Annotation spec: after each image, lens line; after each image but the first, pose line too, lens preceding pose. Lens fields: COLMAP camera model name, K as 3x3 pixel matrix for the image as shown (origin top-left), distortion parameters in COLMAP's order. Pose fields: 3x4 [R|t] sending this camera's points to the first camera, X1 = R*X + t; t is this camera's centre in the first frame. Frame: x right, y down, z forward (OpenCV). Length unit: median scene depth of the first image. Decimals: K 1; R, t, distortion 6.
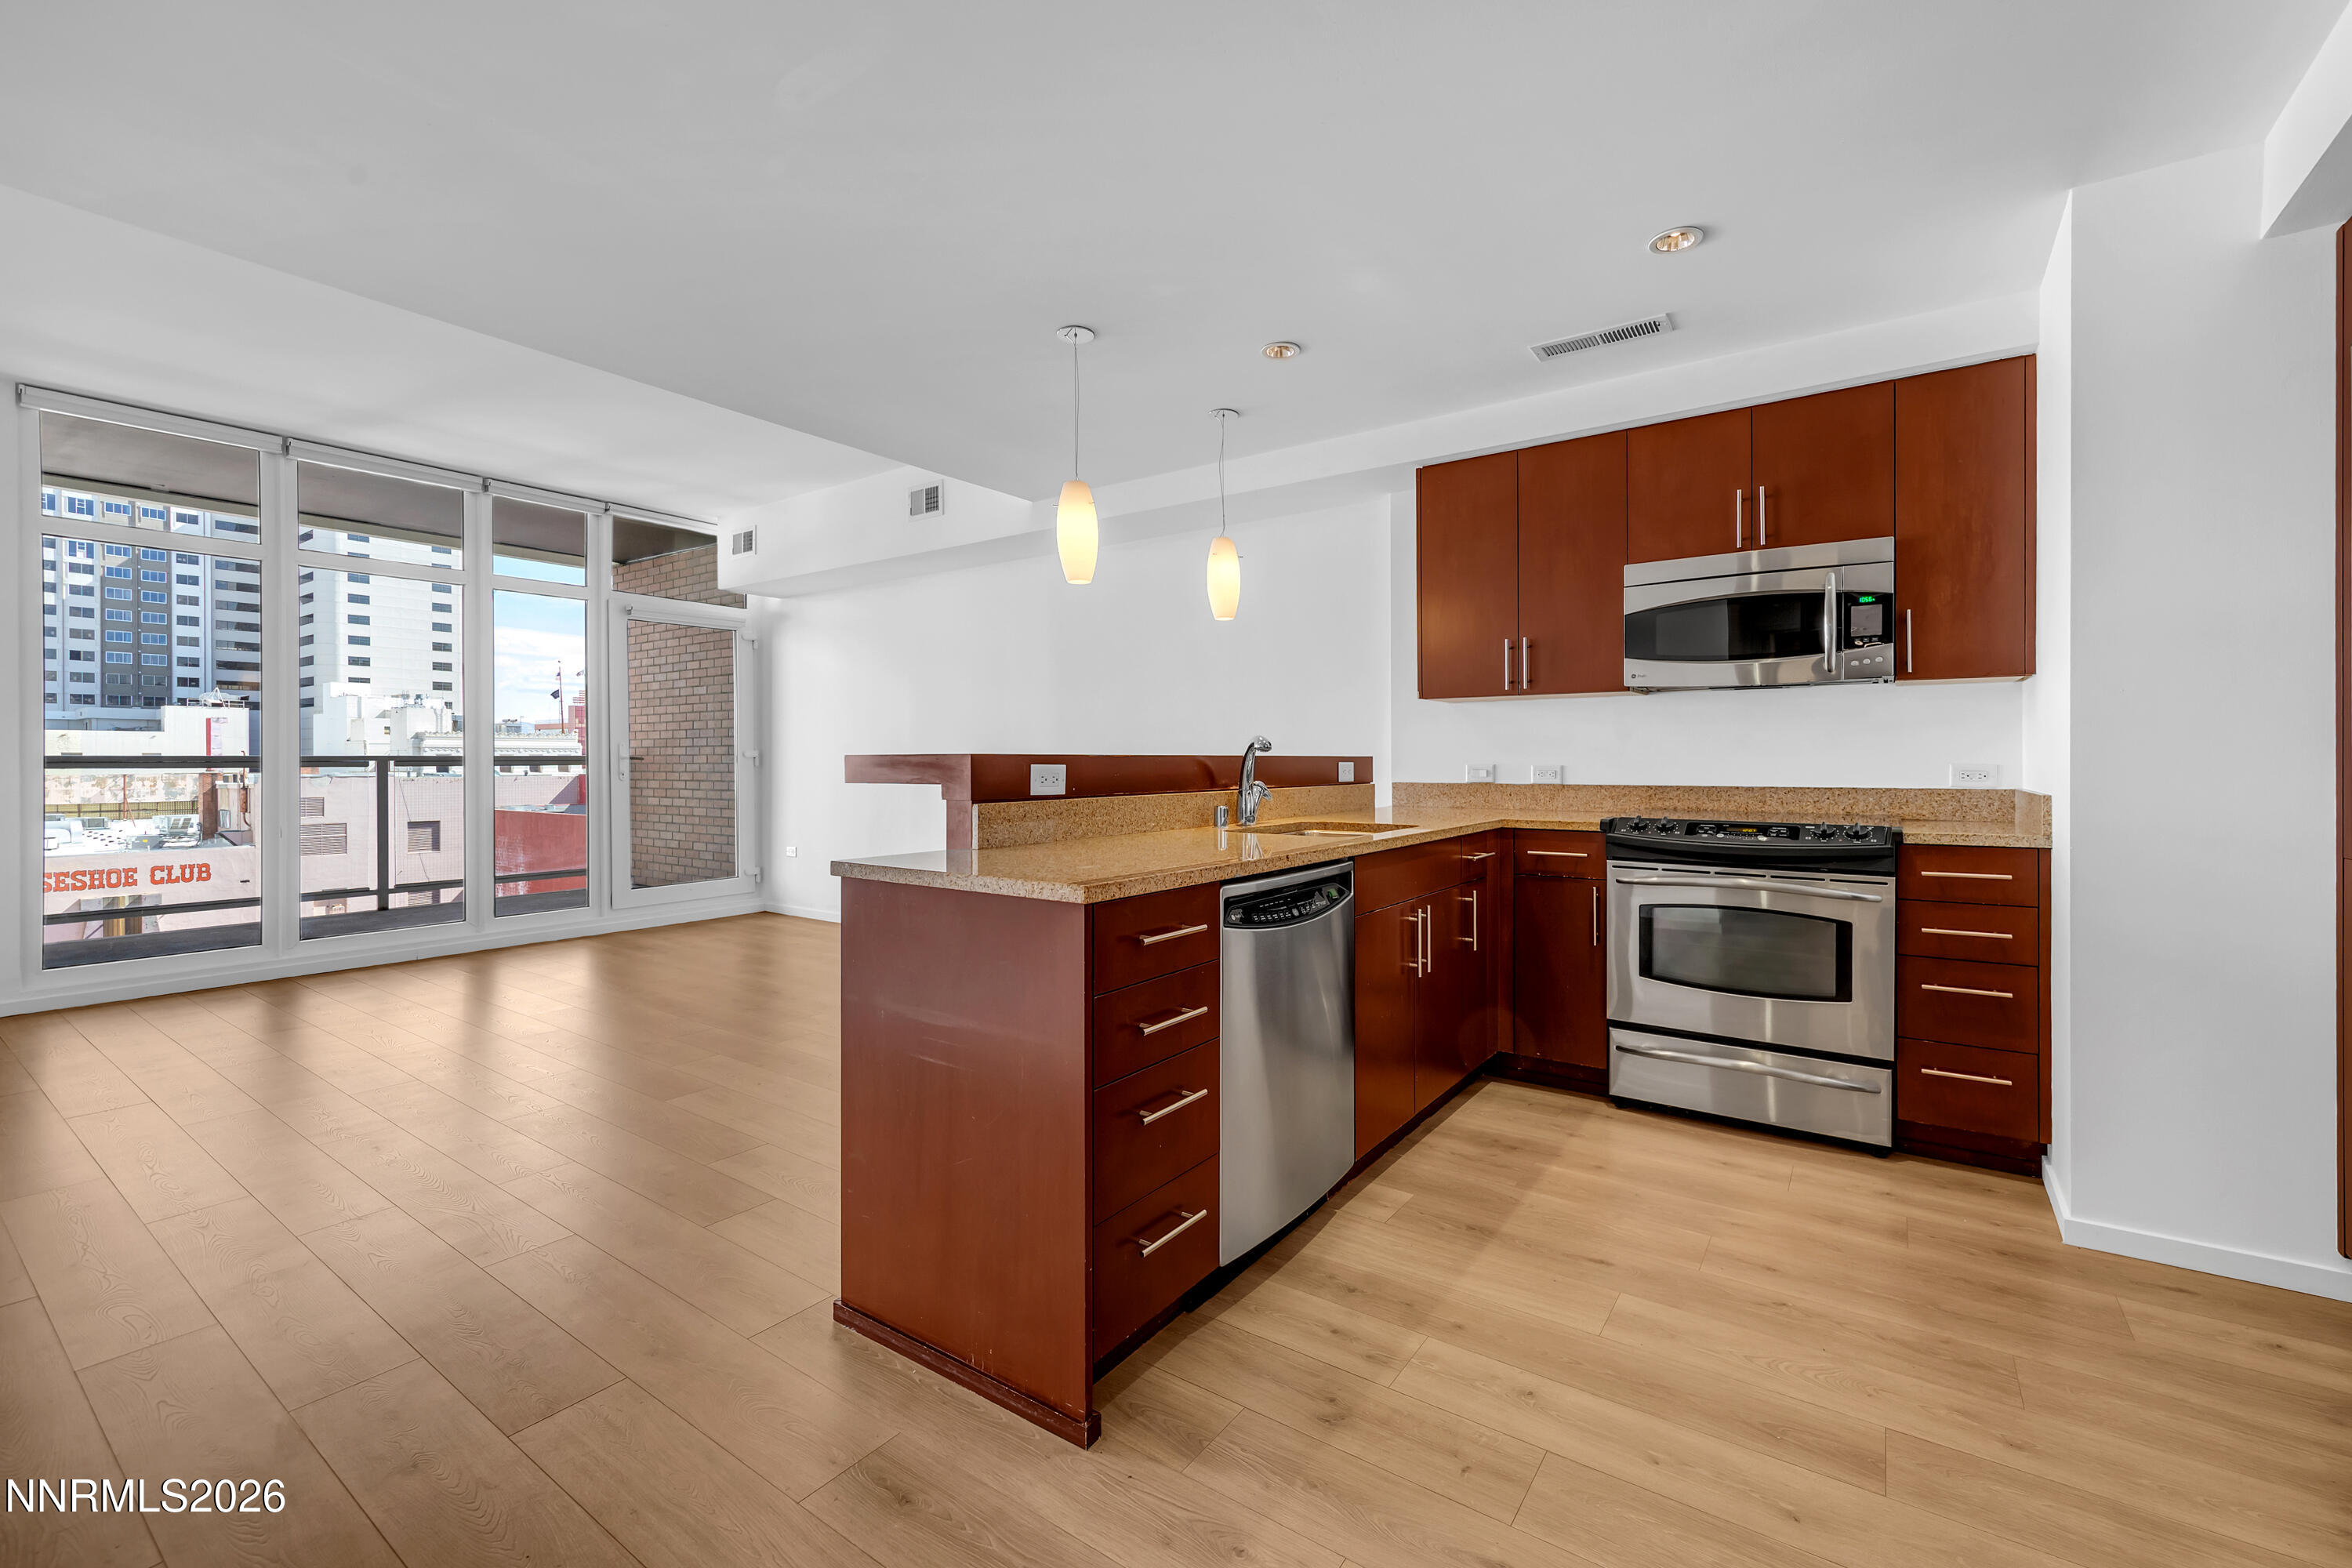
lens RADIAL K [[976.5, 0, 1185.1], [0, 976.5, 768.1], [0, 0, 1]] dist [0.000763, 0.000418]
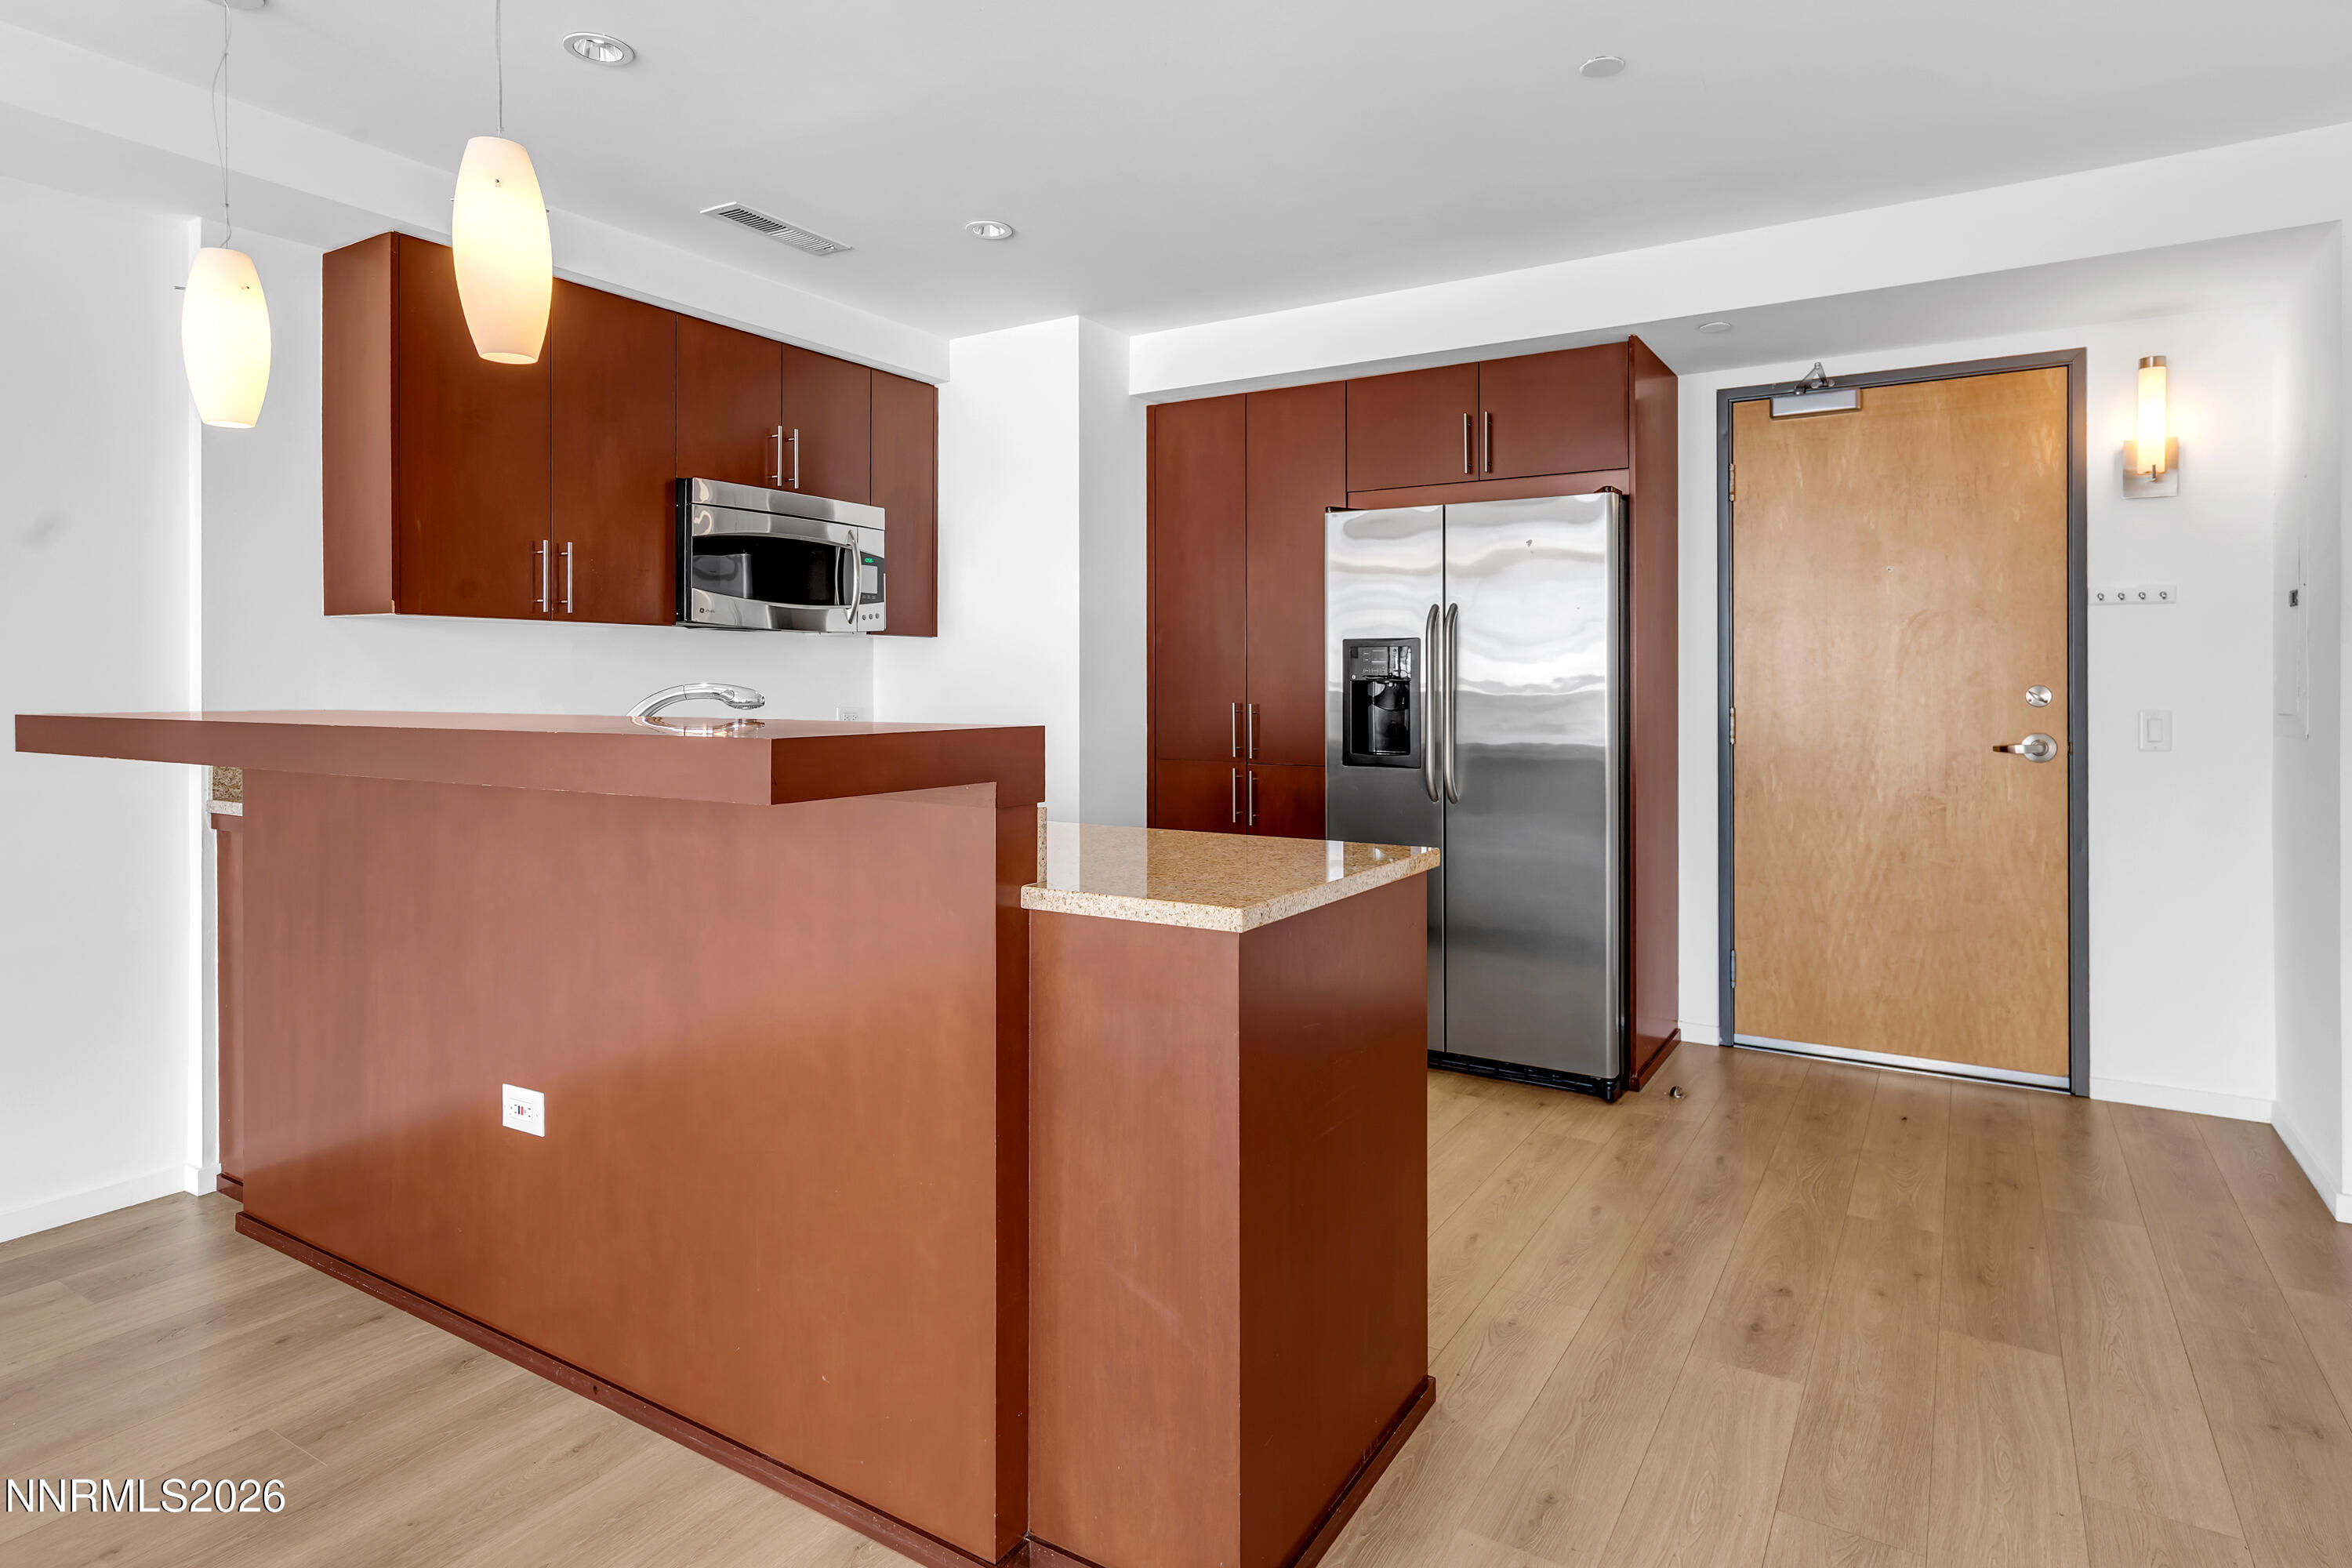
lens RADIAL K [[1242.5, 0, 1217.6], [0, 1242.5, 706.7], [0, 0, 1]] dist [0.005014, 0.000465]
pose [[-0.073370, -0.016939, 0.997161, -0.733606], [0.010042, 0.999793, 0.017722, -0.027422], [-0.997254, 0.011314, -0.073185, 0.701719]]
